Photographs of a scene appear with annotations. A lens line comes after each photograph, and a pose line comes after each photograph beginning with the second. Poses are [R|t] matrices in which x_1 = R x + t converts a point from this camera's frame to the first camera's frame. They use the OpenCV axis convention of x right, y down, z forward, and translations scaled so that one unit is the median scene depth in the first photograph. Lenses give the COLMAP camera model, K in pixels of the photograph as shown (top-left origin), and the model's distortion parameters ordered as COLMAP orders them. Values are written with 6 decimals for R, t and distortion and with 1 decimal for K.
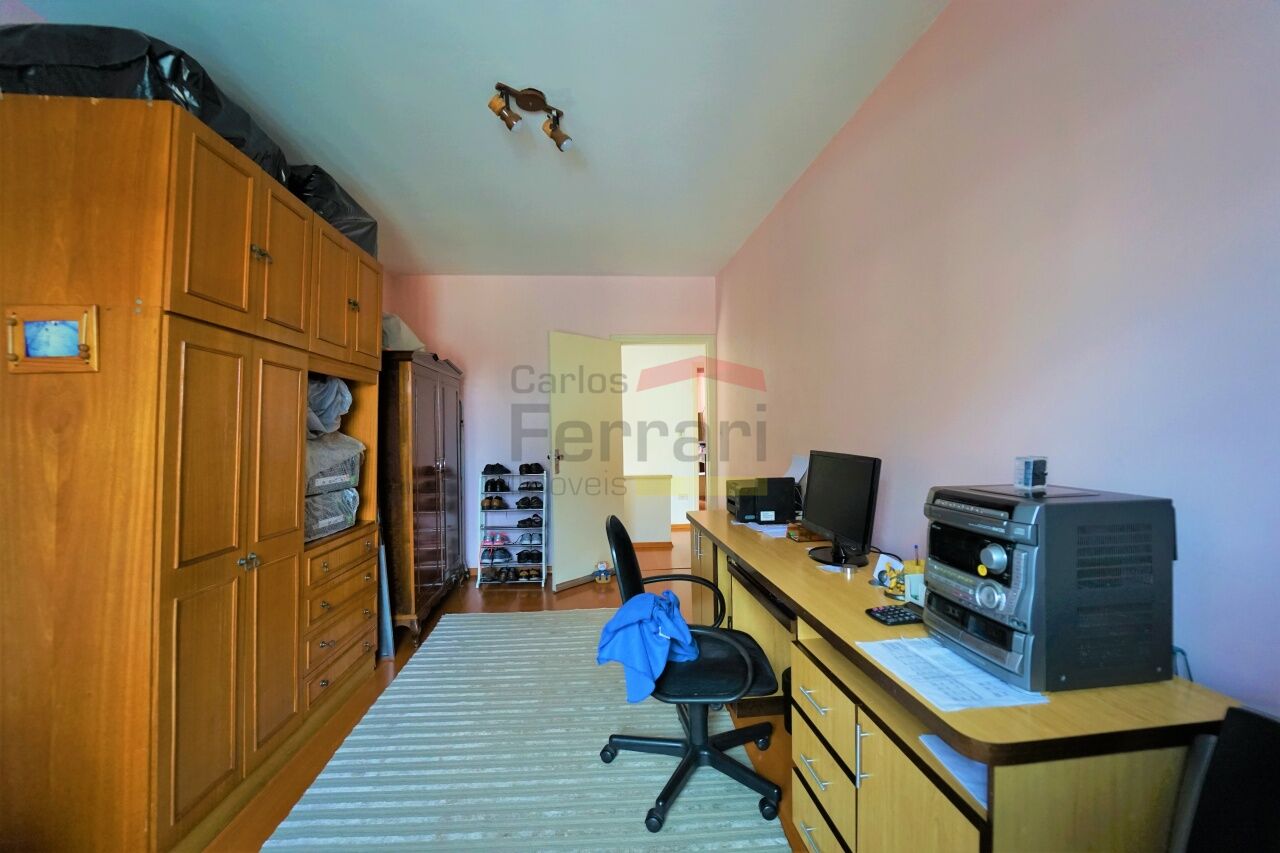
lens RADIAL K [[520.2, 0, 638.8], [0, 520.2, 427.4], [0, 0, 1]] dist [-0.015198, -0.000690]
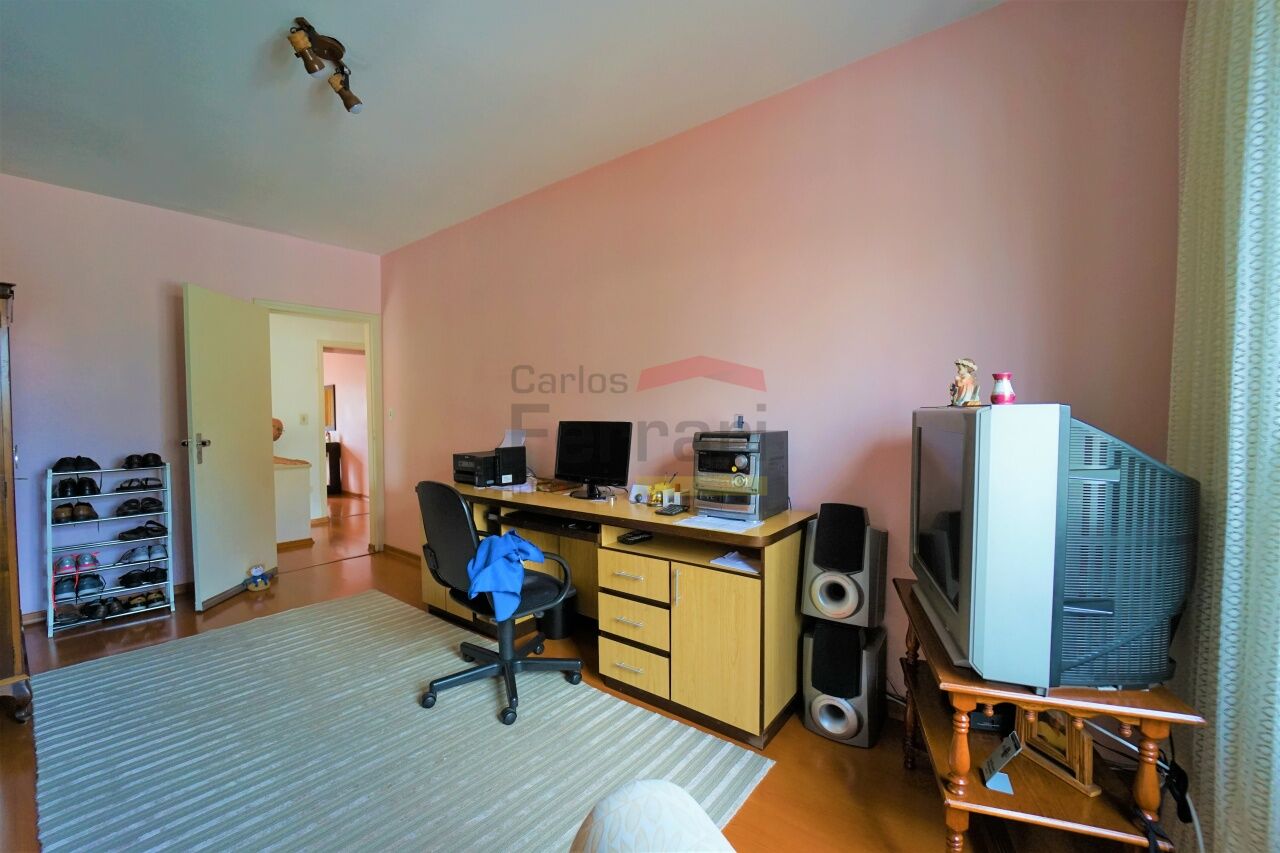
lens RADIAL K [[520.2, 0, 635.2], [0, 520.2, 424.6], [0, 0, 1]] dist [-0.015198, -0.000690]
pose [[0.686267, -0.004548, 0.727335, -0.271755], [-0.001163, 0.999972, 0.007350, 0.022598], [-0.727349, -0.005890, 0.686243, -0.026938]]
